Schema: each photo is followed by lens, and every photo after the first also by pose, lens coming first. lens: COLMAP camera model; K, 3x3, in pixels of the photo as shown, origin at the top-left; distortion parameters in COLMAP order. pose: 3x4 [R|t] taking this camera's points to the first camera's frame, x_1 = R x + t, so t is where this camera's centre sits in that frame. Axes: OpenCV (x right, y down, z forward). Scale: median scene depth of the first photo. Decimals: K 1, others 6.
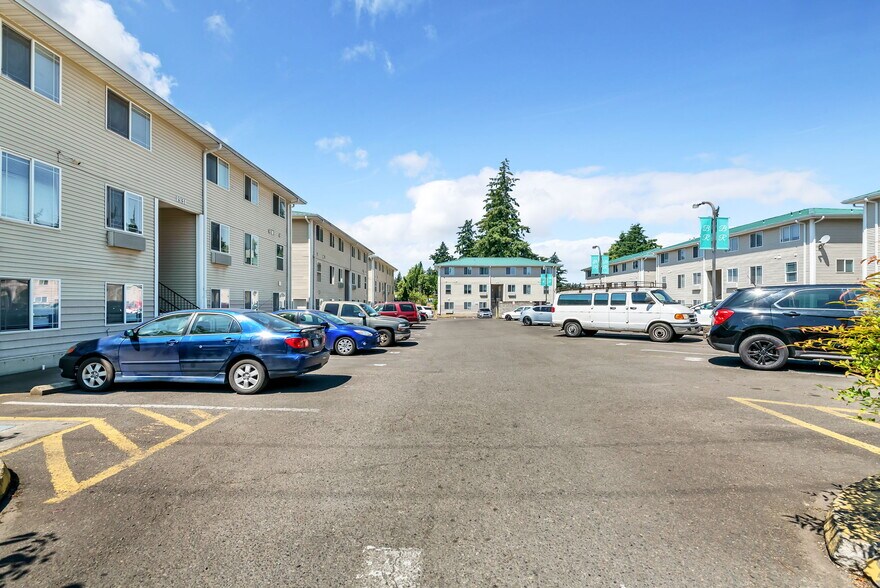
lens RADIAL K [[361.0, 0, 436.4], [0, 361.0, 298.2], [0, 0, 1]] dist [-0.001961, -0.002468]
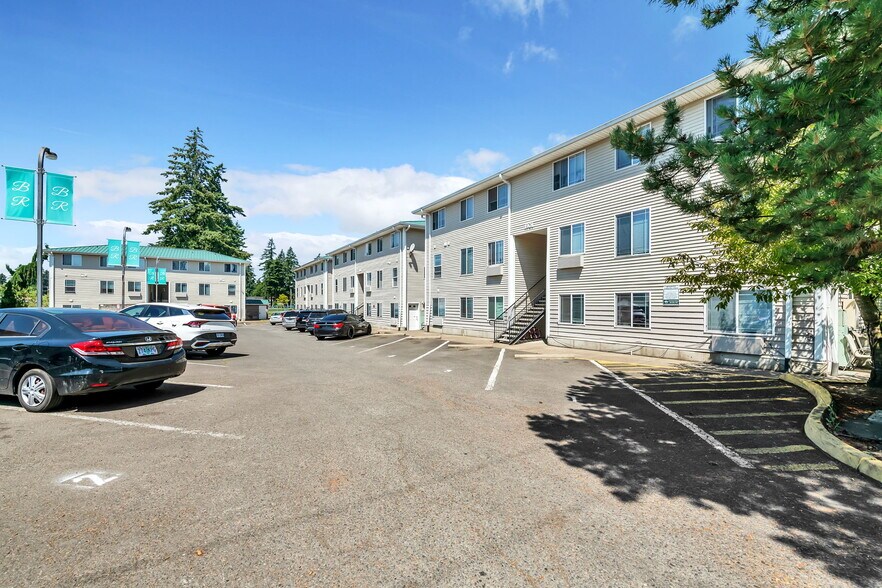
lens RADIAL K [[361.8, 0, 444.7], [0, 361.8, 305.2], [0, 0, 1]] dist [-0.001961, -0.002468]
pose [[0.826989, 0.001802, 0.562215, 0.370926], [-0.007983, 0.999932, 0.008538, -0.000320], [-0.562161, -0.011549, 0.826947, 0.030216]]
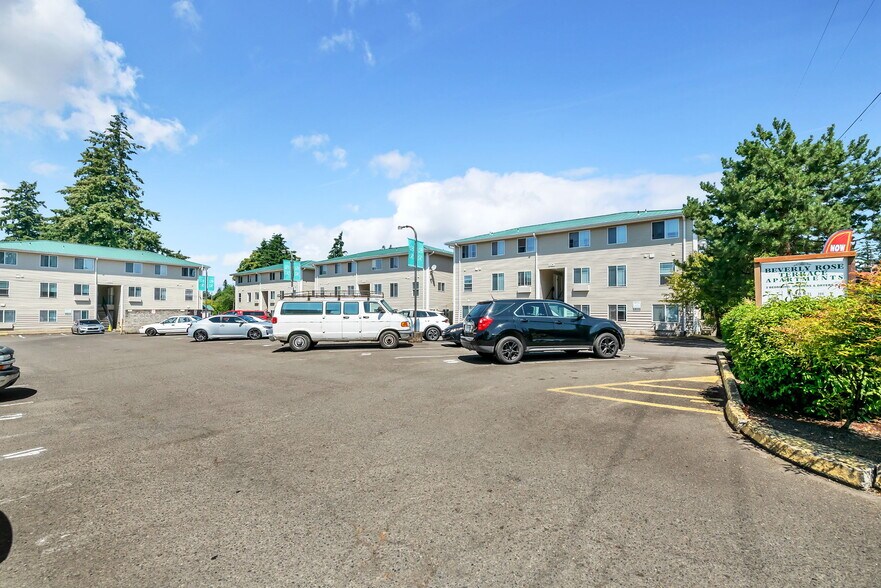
lens RADIAL K [[361.4, 0, 447.4], [0, 361.4, 309.1], [0, 0, 1]] dist [-0.001961, -0.002468]
pose [[0.564935, 0.004623, 0.825123, -0.059828], [-0.010780, 0.999940, 0.001778, 0.000105], [-0.825065, -0.009899, 0.564951, 0.086563]]
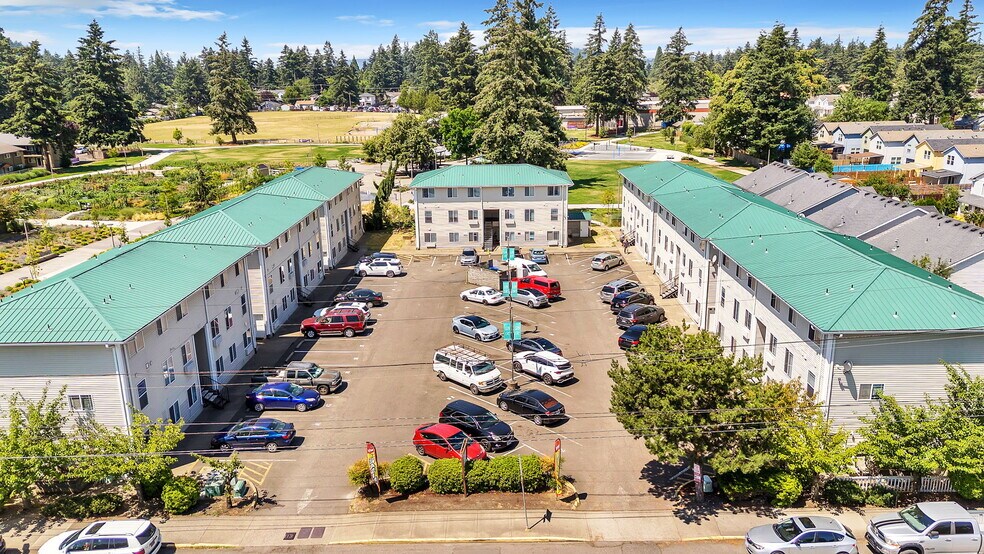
lens RADIAL K [[731.5, 0, 492.7], [0, 731.5, 276.0], [0, 0, 1]] dist [0.070630, -0.049887]
pose [[0.999761, -0.021063, 0.005796, 0.245823], [0.018638, 0.960793, 0.276640, -0.516180], [-0.011396, -0.276466, 0.960956, -0.841057]]
